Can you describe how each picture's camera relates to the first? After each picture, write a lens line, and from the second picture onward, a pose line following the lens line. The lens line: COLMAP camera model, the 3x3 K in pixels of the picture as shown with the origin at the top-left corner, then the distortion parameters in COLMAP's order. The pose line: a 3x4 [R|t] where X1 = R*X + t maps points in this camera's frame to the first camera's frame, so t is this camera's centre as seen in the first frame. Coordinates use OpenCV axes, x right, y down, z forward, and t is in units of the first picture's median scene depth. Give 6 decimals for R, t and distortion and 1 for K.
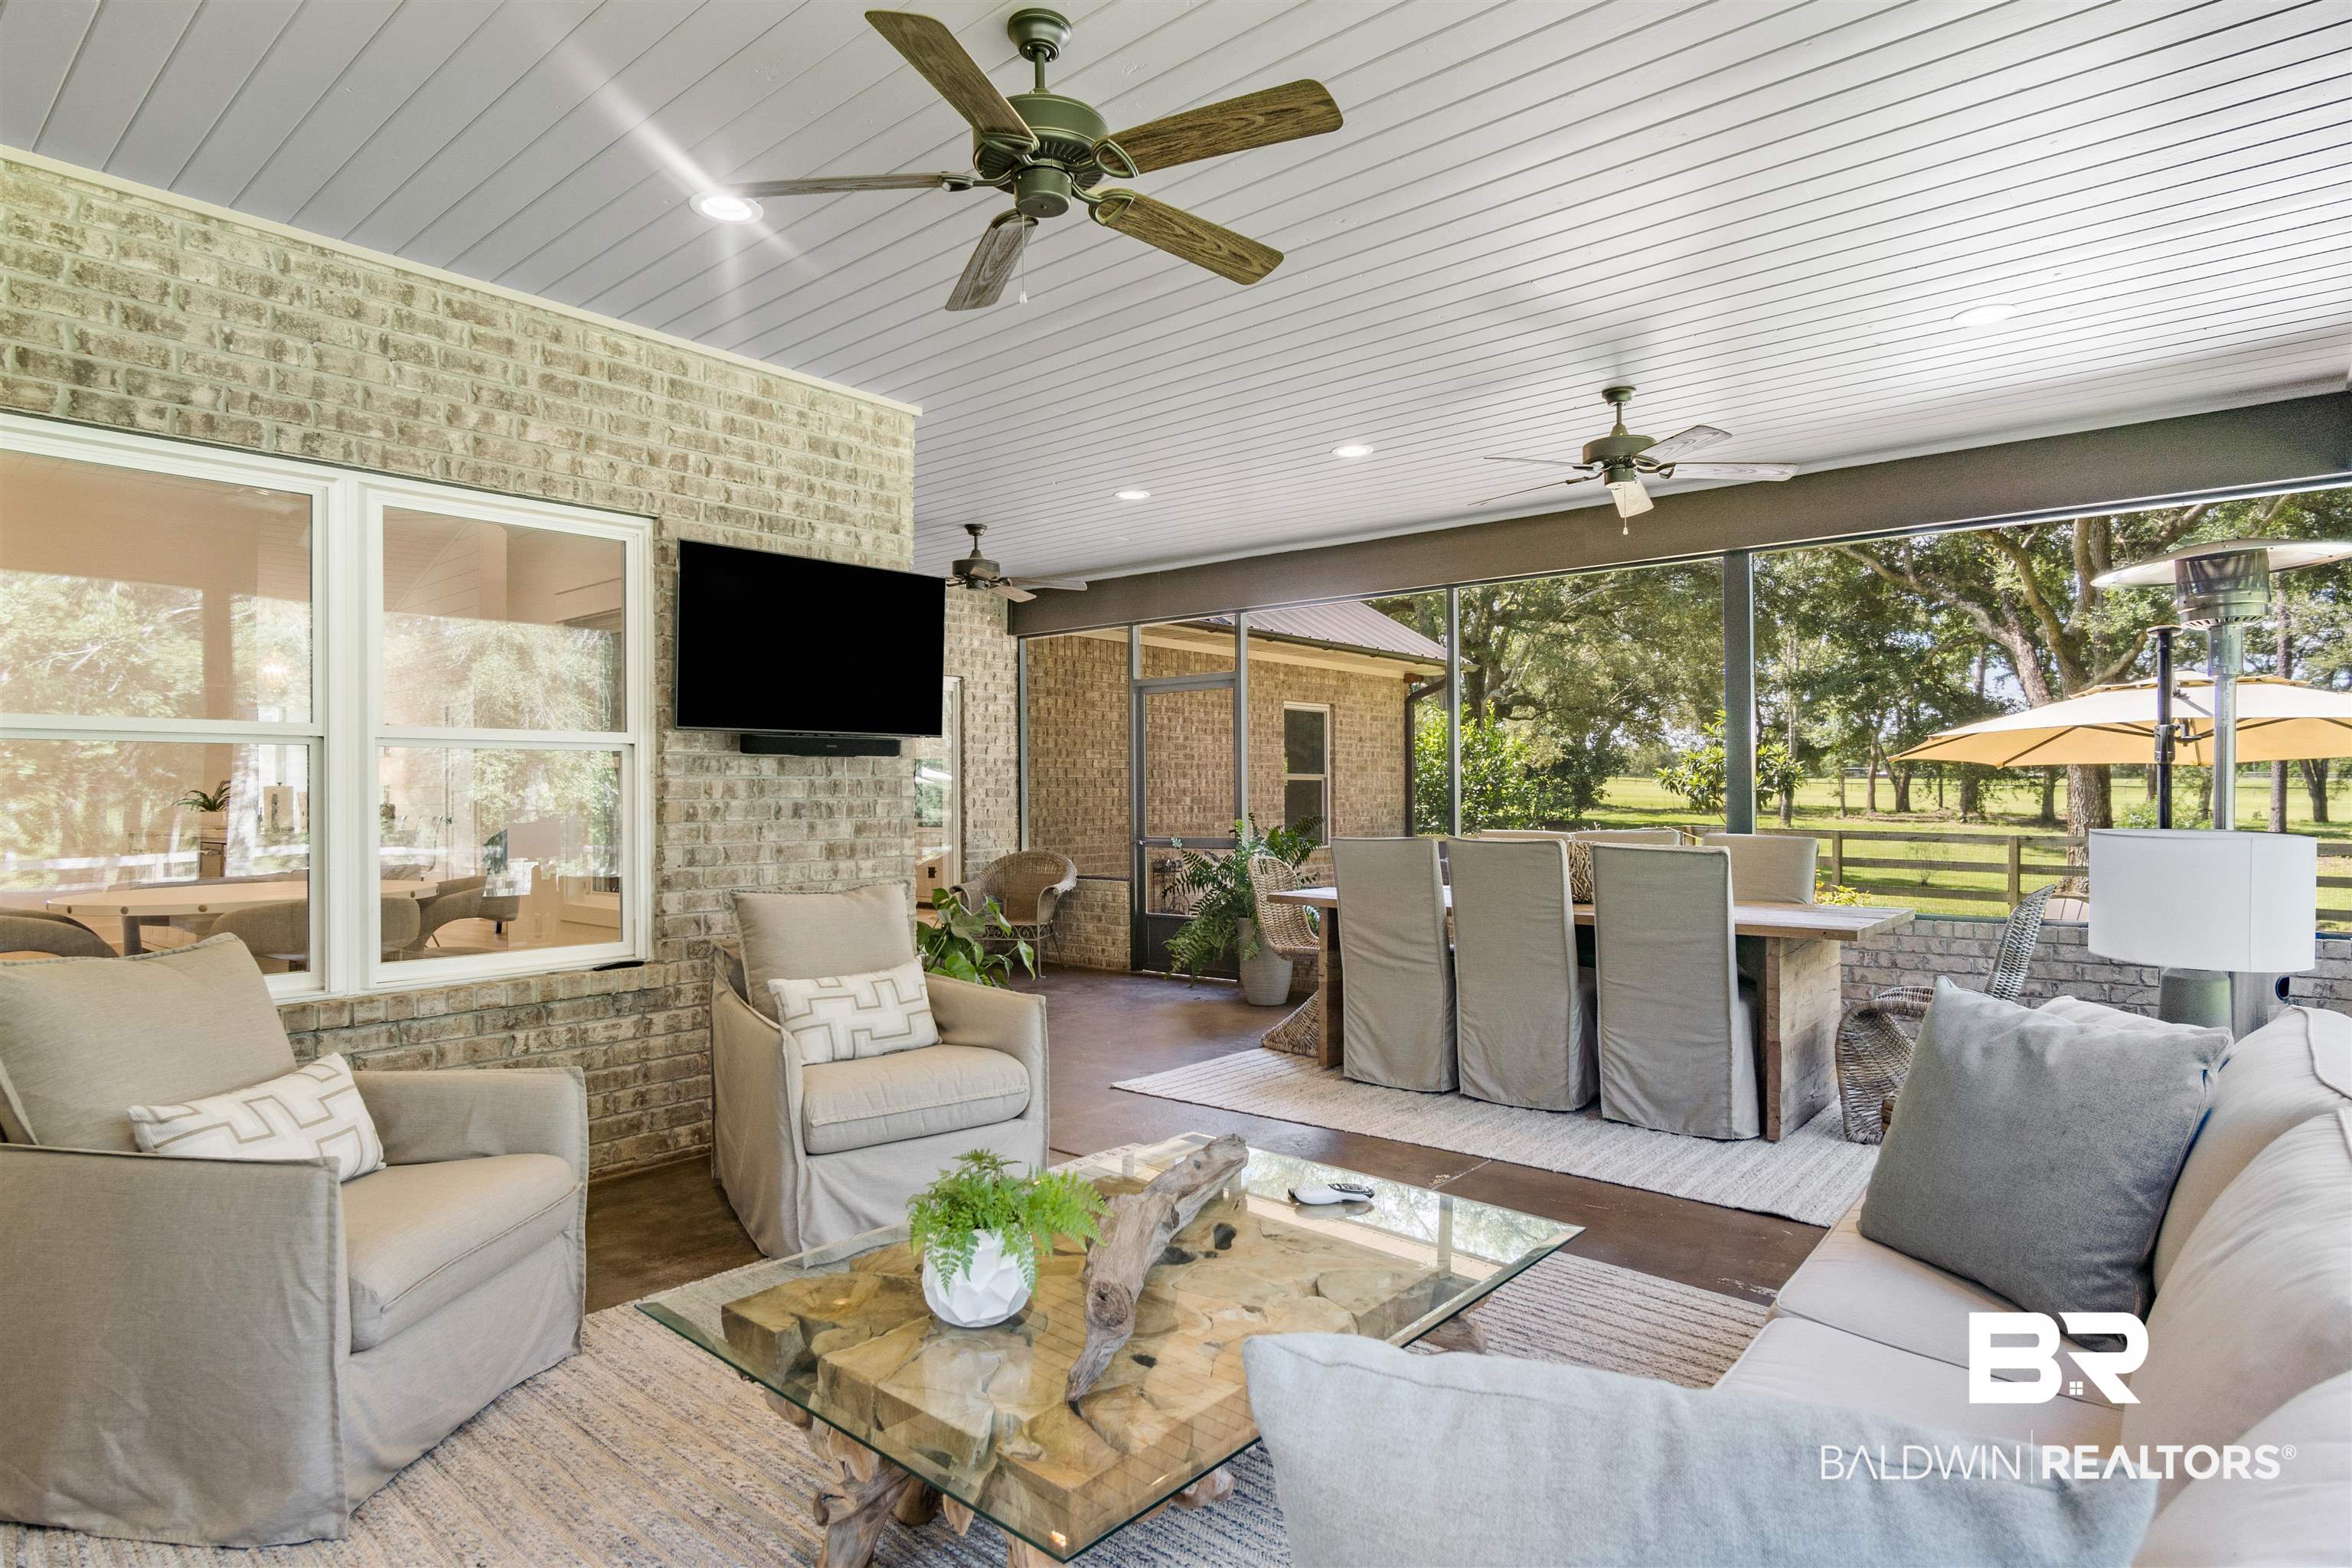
lens RADIAL K [[1256.3, 0, 1175.7], [0, 1256.3, 786.9], [0, 0, 1]] dist [-0.016964, 0.001493]
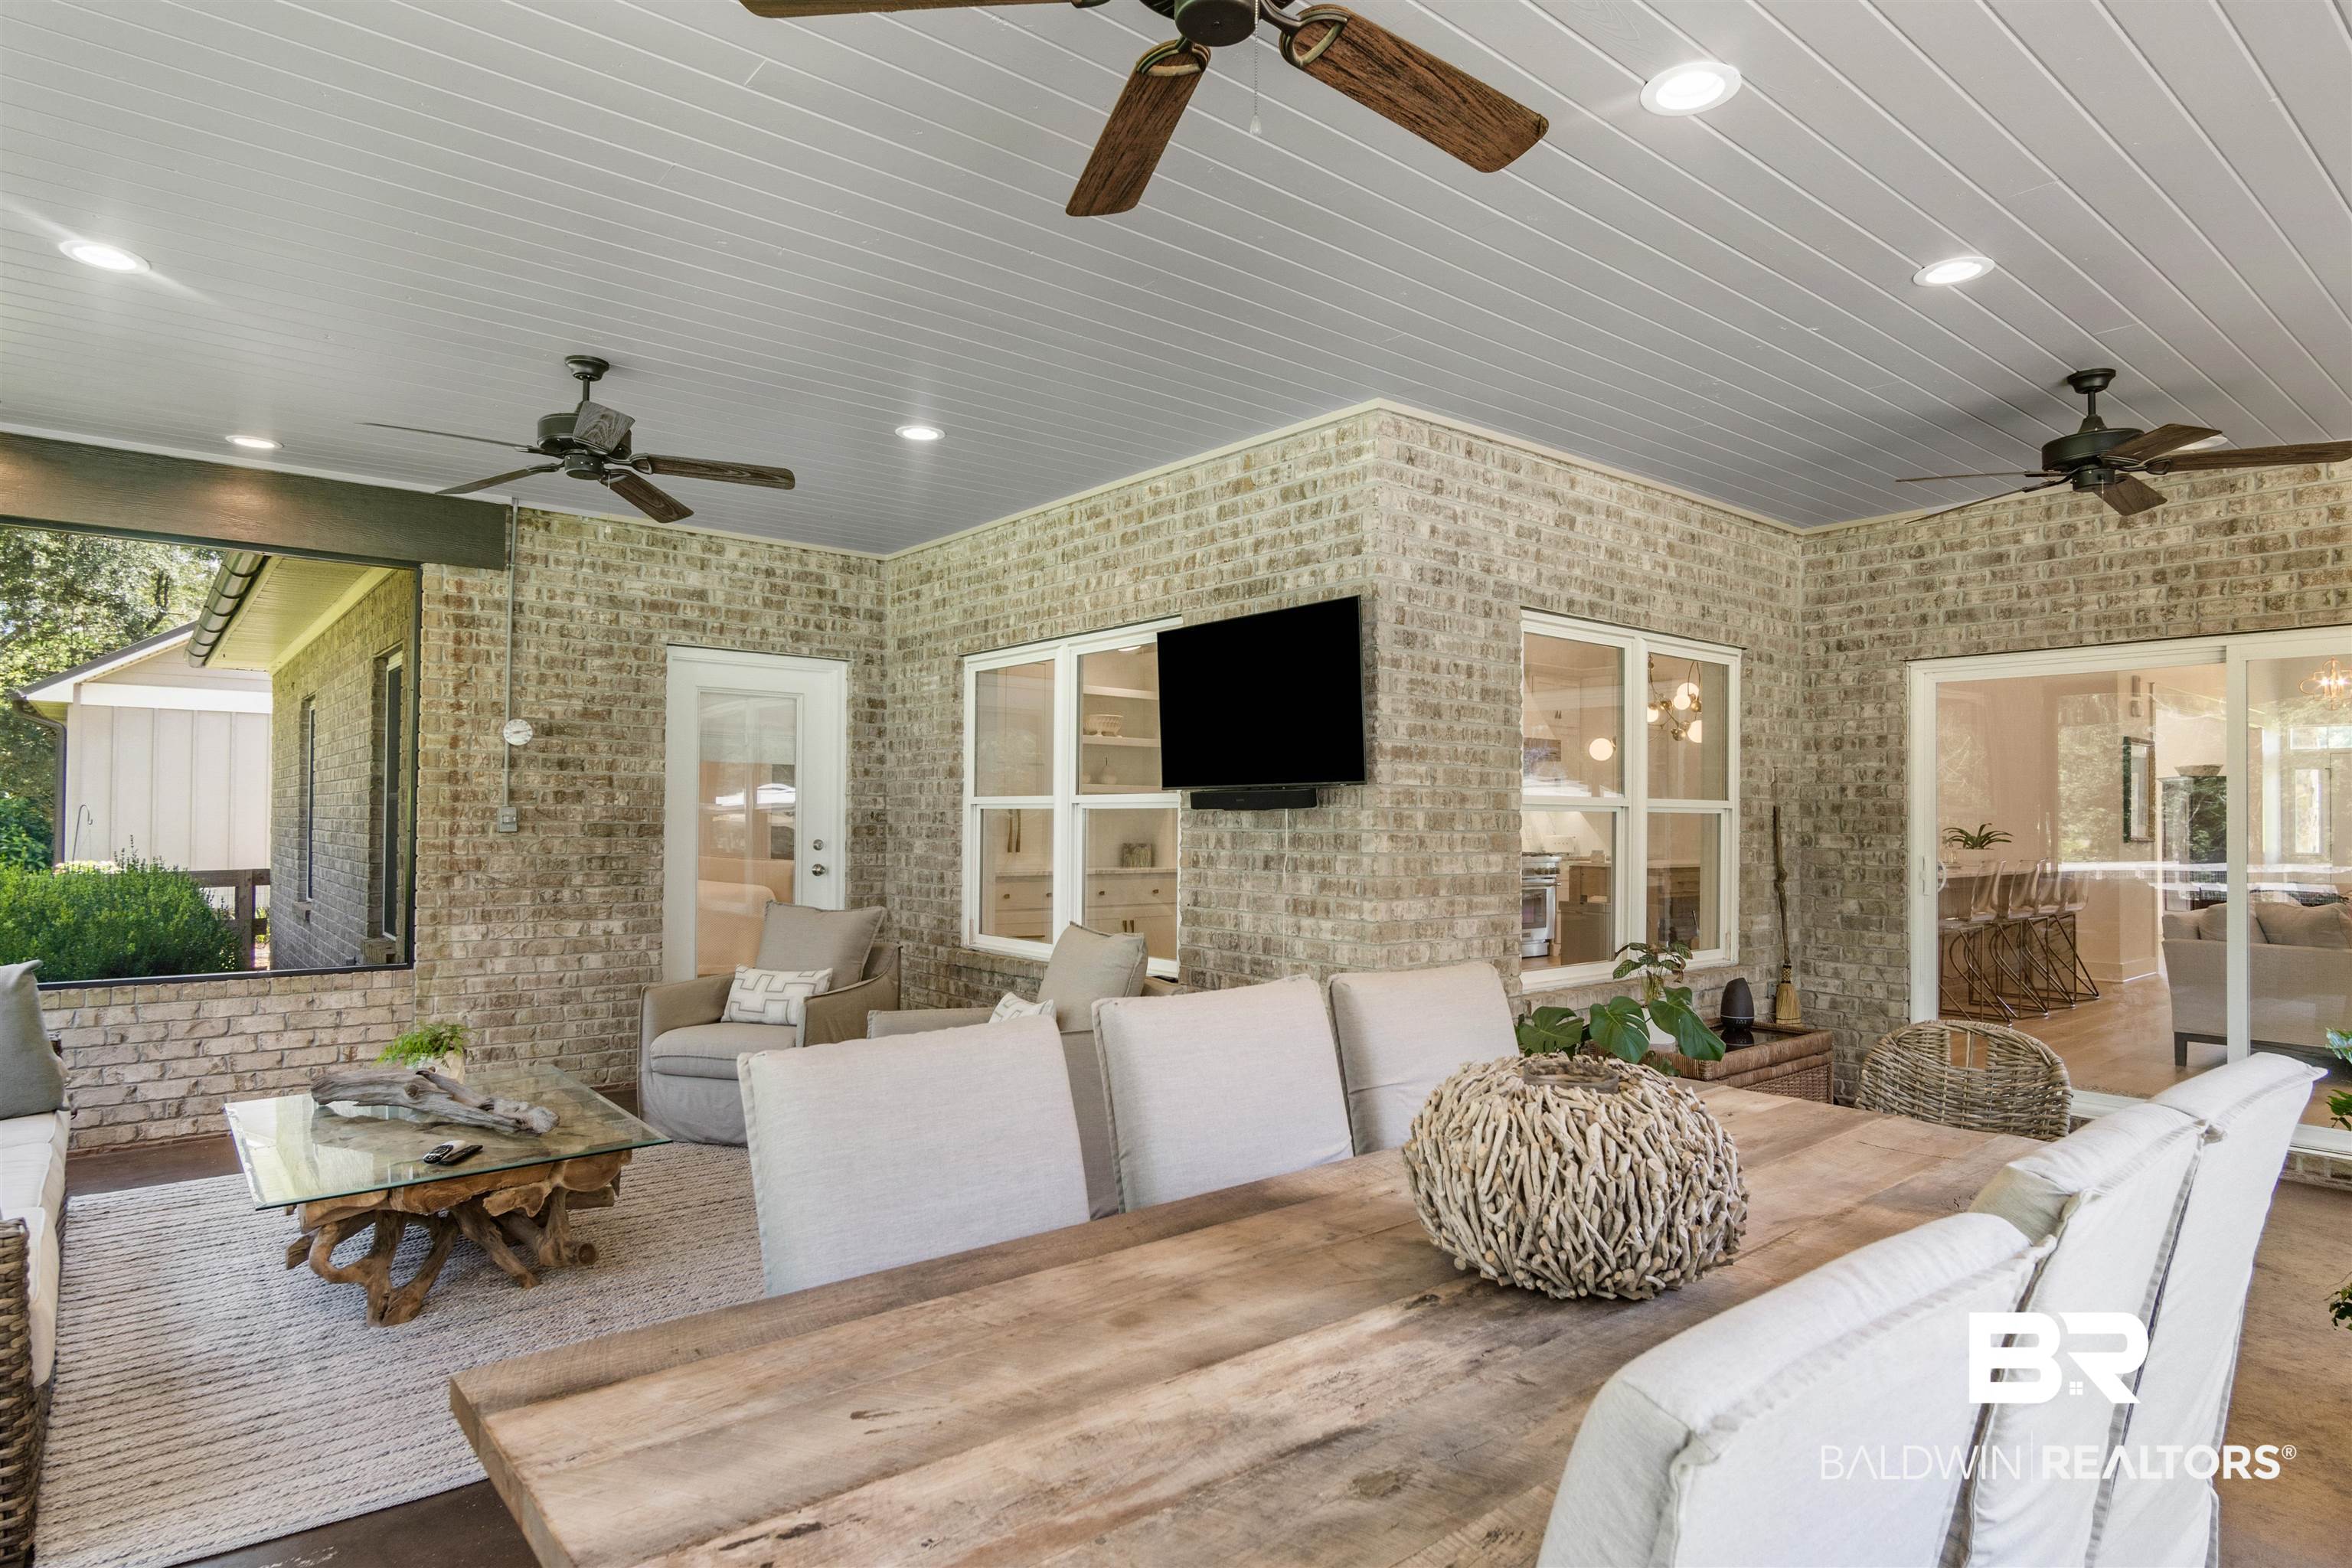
lens RADIAL K [[1256.3, 0, 1173.0], [0, 1256.3, 791.4], [0, 0, 1]] dist [-0.016964, 0.001493]
pose [[-0.160822, -0.013387, -0.986893, 0.715395], [0.002279, 0.999900, -0.013935, -0.024898], [0.986981, -0.004490, -0.160776, 1.086210]]
